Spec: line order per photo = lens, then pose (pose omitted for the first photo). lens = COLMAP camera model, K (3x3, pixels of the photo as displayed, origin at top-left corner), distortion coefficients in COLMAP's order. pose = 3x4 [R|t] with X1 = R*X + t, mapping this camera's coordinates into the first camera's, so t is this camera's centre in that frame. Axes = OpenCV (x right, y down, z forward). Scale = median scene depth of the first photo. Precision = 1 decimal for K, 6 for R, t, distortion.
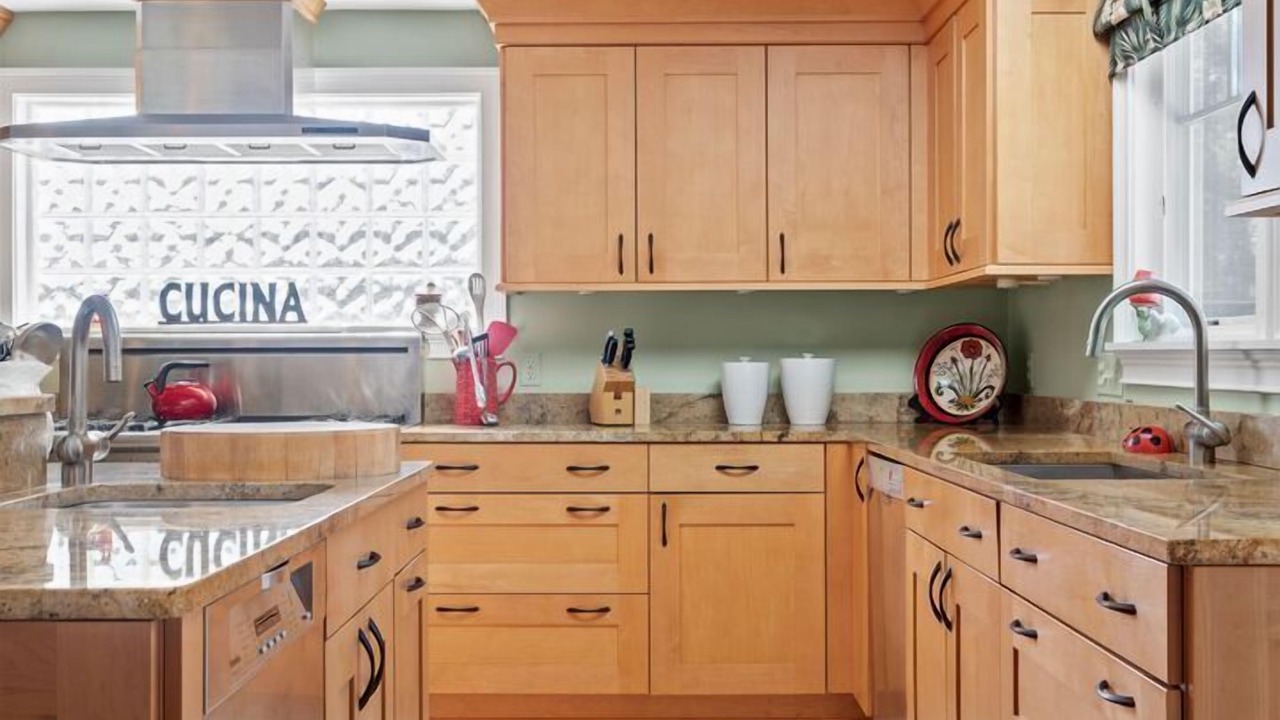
lens RADIAL K [[1478.7, 0, 640.0], [0, 1478.7, 360.0], [0, 0, 1]] dist [-0.001974, 0.011895]
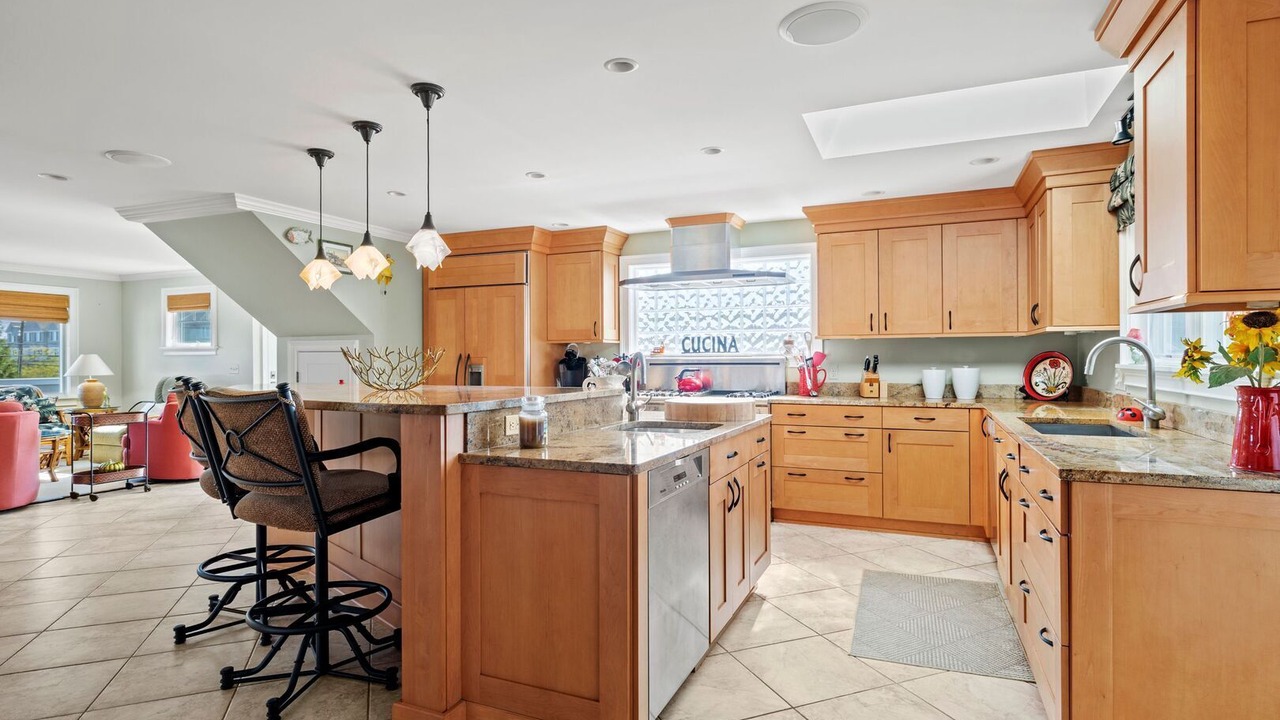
lens RADIAL K [[657.5, 0, 640.0], [0, 657.5, 360.0], [0, 0, 1]] dist [-0.022694, 0.017263]
pose [[0.914957, -0.000816, -0.403551, 0.065030], [0.002387, 0.999991, 0.003391, -0.017316], [0.403544, -0.004066, 0.914951, -0.057877]]
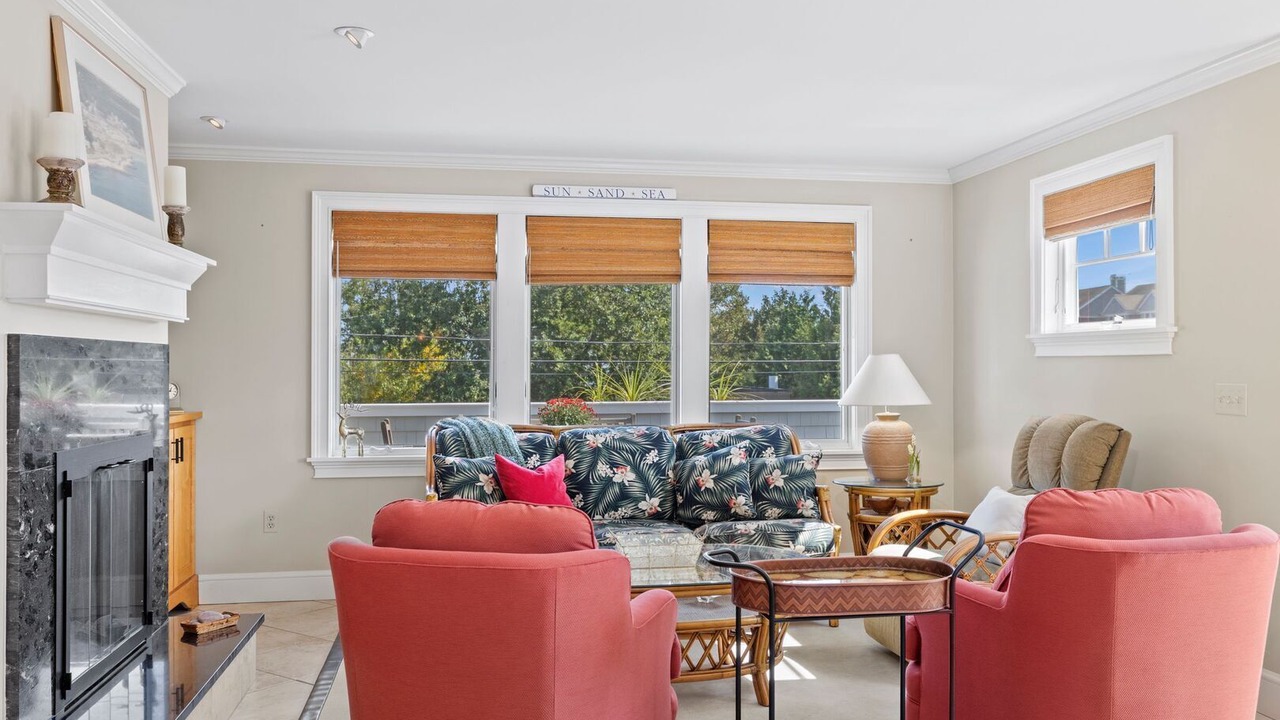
lens RADIAL K [[1067.3, 0, 640.0], [0, 1067.3, 360.0], [0, 0, 1]] dist [-0.001011, 0.004658]
pose [[0.151571, -0.006241, -0.988427, -0.801269], [0.000907, 0.999981, -0.006175, -0.016449], [0.988446, 0.000039, 0.151574, 0.467807]]
